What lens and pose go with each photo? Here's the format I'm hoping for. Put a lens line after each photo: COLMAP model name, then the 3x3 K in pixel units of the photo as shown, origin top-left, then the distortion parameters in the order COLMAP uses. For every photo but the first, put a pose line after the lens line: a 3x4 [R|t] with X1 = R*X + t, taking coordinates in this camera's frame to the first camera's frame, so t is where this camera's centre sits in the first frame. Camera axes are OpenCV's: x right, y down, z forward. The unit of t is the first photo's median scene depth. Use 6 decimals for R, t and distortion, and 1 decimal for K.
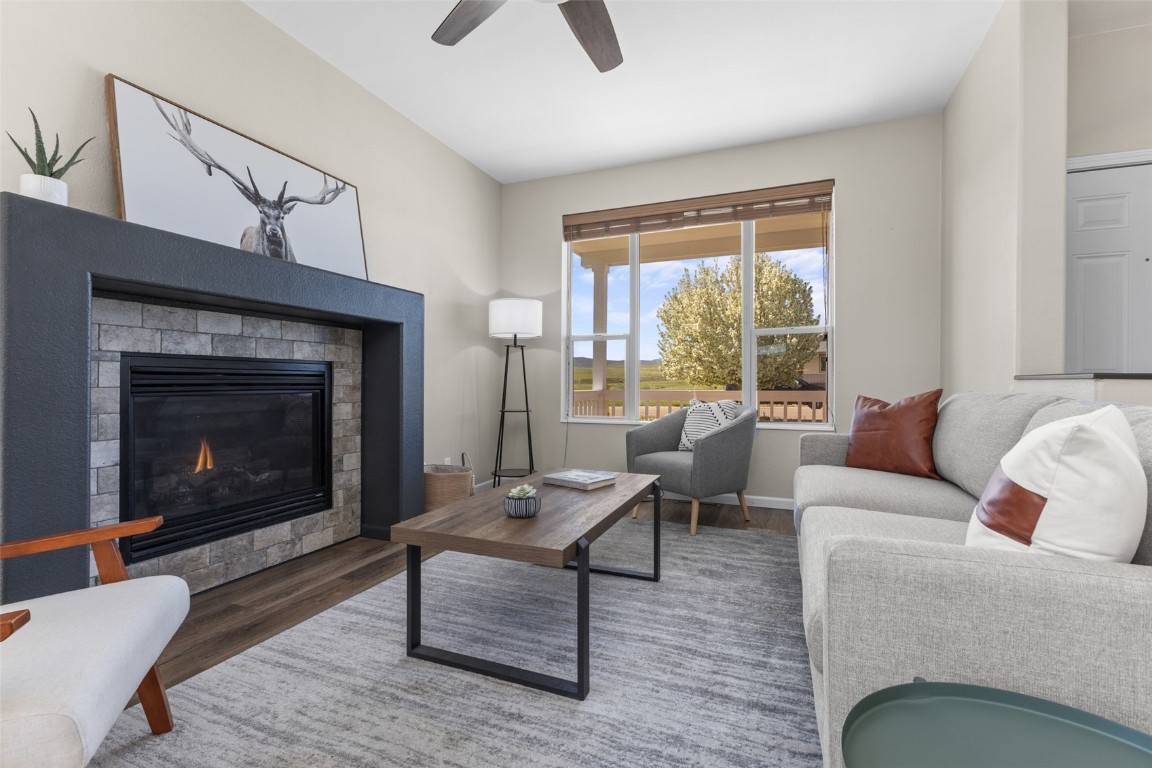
lens RADIAL K [[515.6, 0, 575.7], [0, 515.6, 384.8], [0, 0, 1]] dist [0.013390, -0.002200]
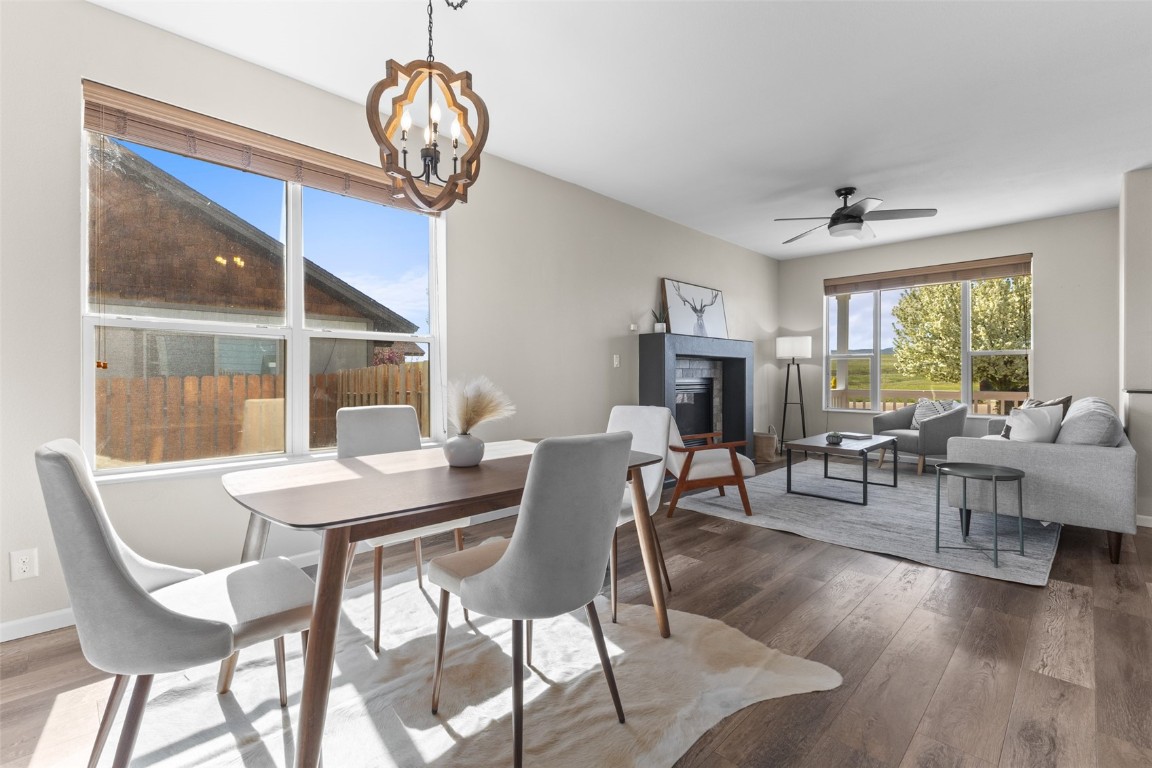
lens RADIAL K [[515.6, 0, 573.0], [0, 515.6, 374.5], [0, 0, 1]] dist [0.013390, -0.002200]
pose [[0.923152, -0.002016, -0.384430, -0.143039], [-0.000108, 0.999985, -0.005504, -0.033972], [0.384435, 0.005123, 0.923138, -0.853325]]
